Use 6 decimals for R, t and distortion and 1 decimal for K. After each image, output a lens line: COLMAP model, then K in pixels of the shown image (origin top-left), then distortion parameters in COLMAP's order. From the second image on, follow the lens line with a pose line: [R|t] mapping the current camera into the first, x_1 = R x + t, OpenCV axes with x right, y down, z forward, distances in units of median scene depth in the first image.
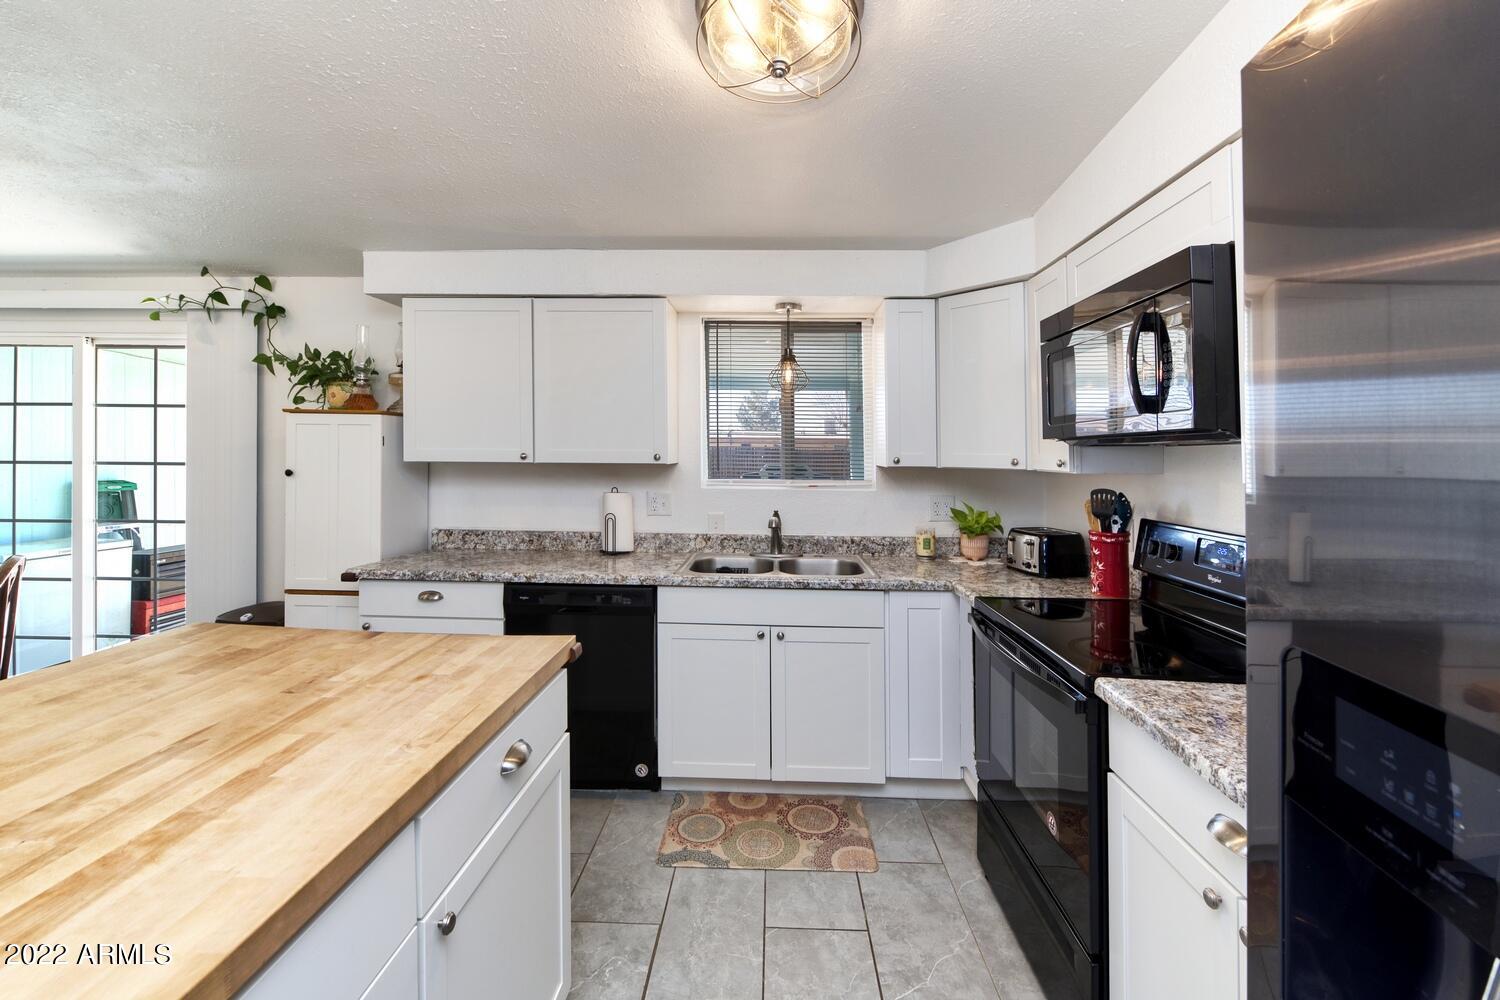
lens RADIAL K [[608.5, 0, 750.9], [0, 608.5, 452.6], [0, 0, 1]] dist [0.000240, 0.000004]
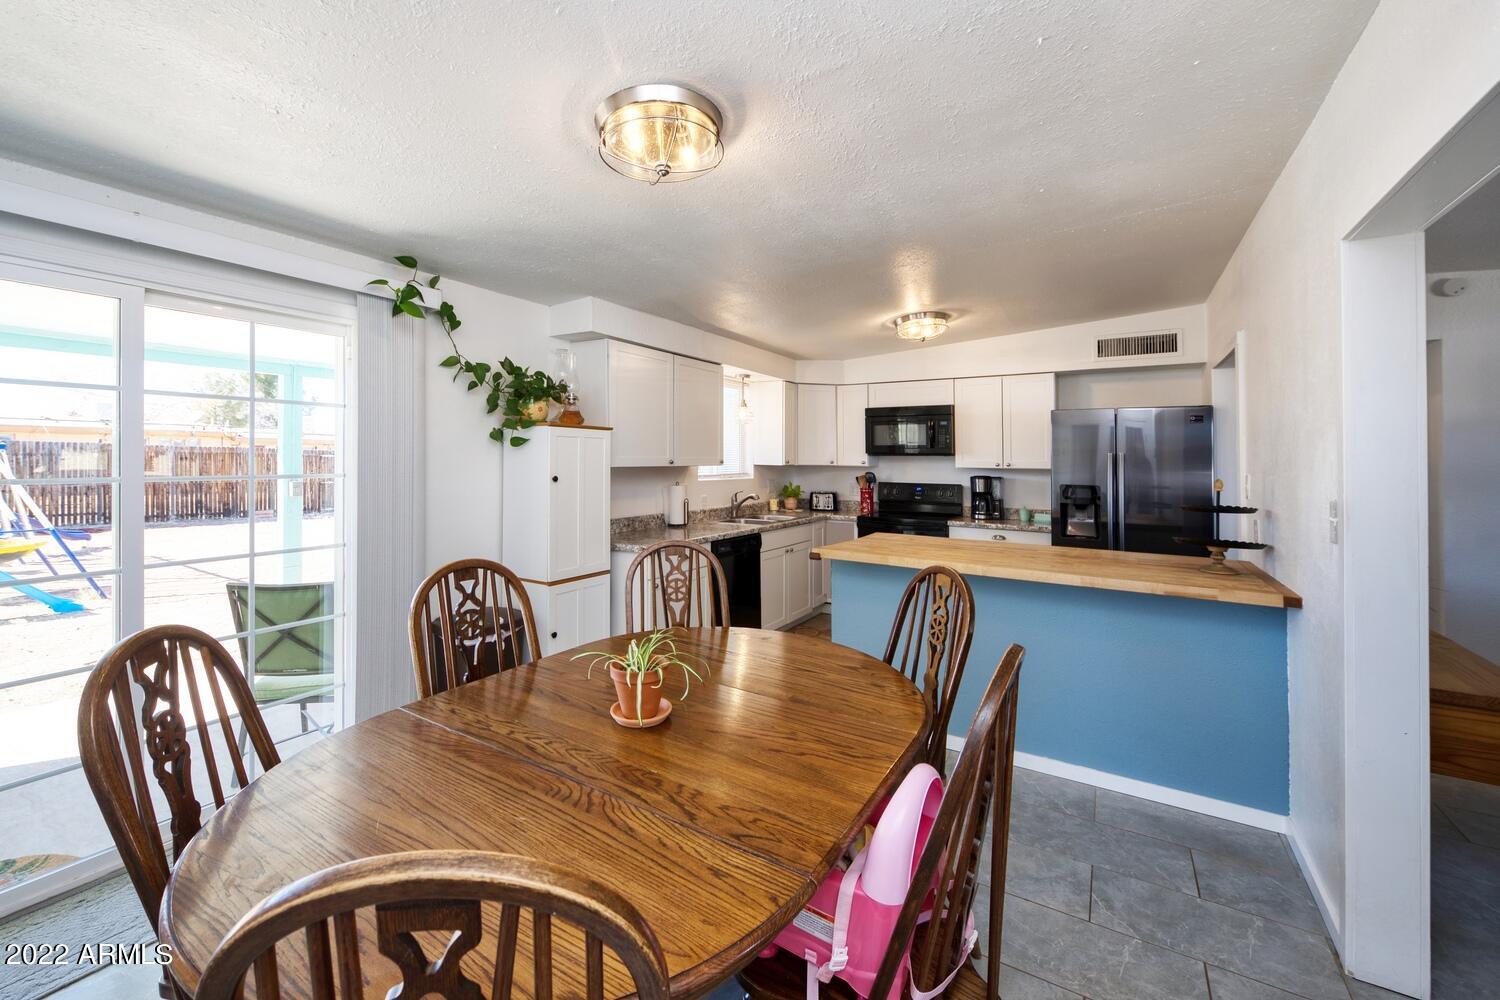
lens RADIAL K [[608.5, 0, 750.9], [0, 608.5, 452.6], [0, 0, 1]] dist [0.000240, 0.000004]
pose [[0.492880, 0.003830, 0.870089, -1.445716], [-0.003914, 0.999990, -0.002184, -0.013843], [-0.870088, -0.002329, 0.492890, 0.101112]]
